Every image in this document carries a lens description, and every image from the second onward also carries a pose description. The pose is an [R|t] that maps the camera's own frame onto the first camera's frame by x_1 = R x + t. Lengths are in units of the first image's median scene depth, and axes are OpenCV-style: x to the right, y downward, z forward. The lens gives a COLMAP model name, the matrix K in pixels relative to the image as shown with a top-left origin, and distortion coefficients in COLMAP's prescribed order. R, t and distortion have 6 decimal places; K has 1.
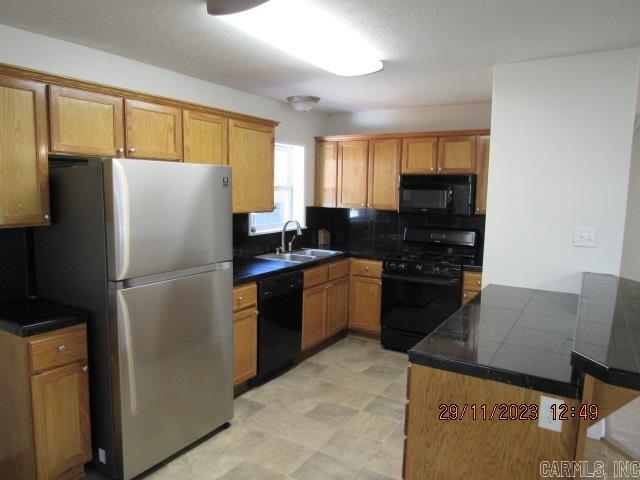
lens RADIAL K [[461.6, 0, 320.0], [0, 461.6, 240.0], [0, 0, 1]] dist [-0.013092, -0.006100]
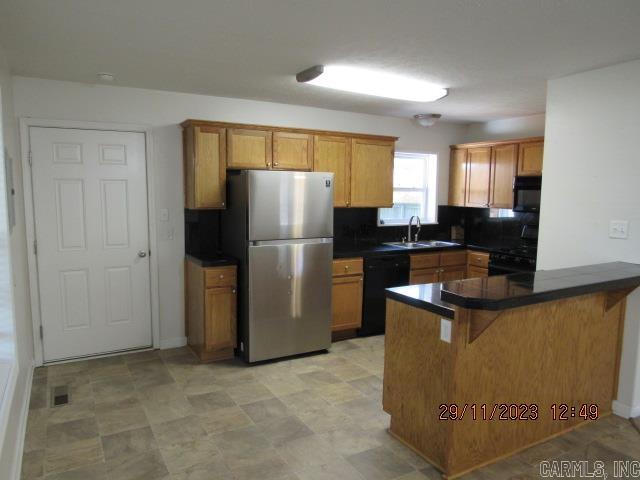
lens RADIAL K [[461.6, 0, 320.0], [0, 461.6, 240.0], [0, 0, 1]] dist [-0.013092, -0.006100]
pose [[0.878923, 0.045476, -0.474791, 0.382090], [-0.051967, 0.998649, -0.000548, 0.045525], [0.474124, 0.025156, 0.880098, -0.246944]]
